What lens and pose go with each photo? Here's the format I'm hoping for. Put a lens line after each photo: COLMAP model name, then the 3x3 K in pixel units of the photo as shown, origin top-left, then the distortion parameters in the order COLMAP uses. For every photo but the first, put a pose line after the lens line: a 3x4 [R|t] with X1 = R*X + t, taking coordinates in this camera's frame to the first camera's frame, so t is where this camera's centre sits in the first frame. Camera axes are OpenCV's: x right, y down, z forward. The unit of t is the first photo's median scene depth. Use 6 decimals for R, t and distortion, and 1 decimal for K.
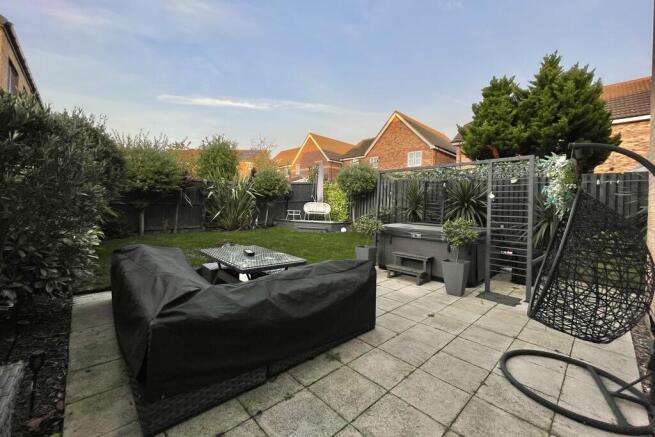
lens RADIAL K [[270.0, 0, 326.7], [0, 270.0, 210.3], [0, 0, 1]] dist [-0.000763, -0.000043]
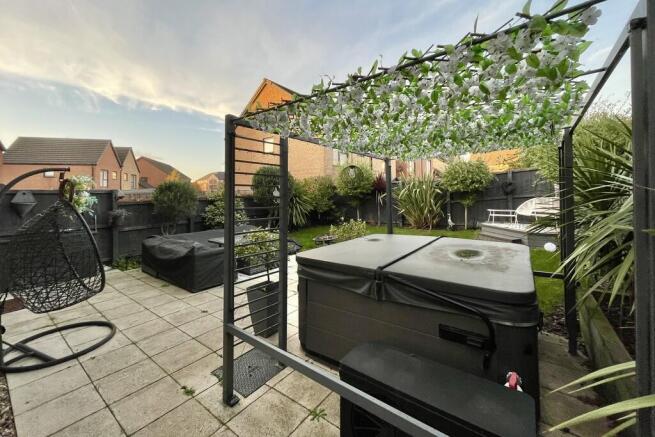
lens RADIAL K [[270.0, 0, 326.7], [0, 270.0, 210.3], [0, 0, 1]] dist [-0.000763, -0.000043]
pose [[0.142144, 0.011824, -0.989775, 1.752426], [0.005314, 0.999905, 0.012708, -0.030068], [0.989832, -0.007066, 0.142068, 1.537452]]
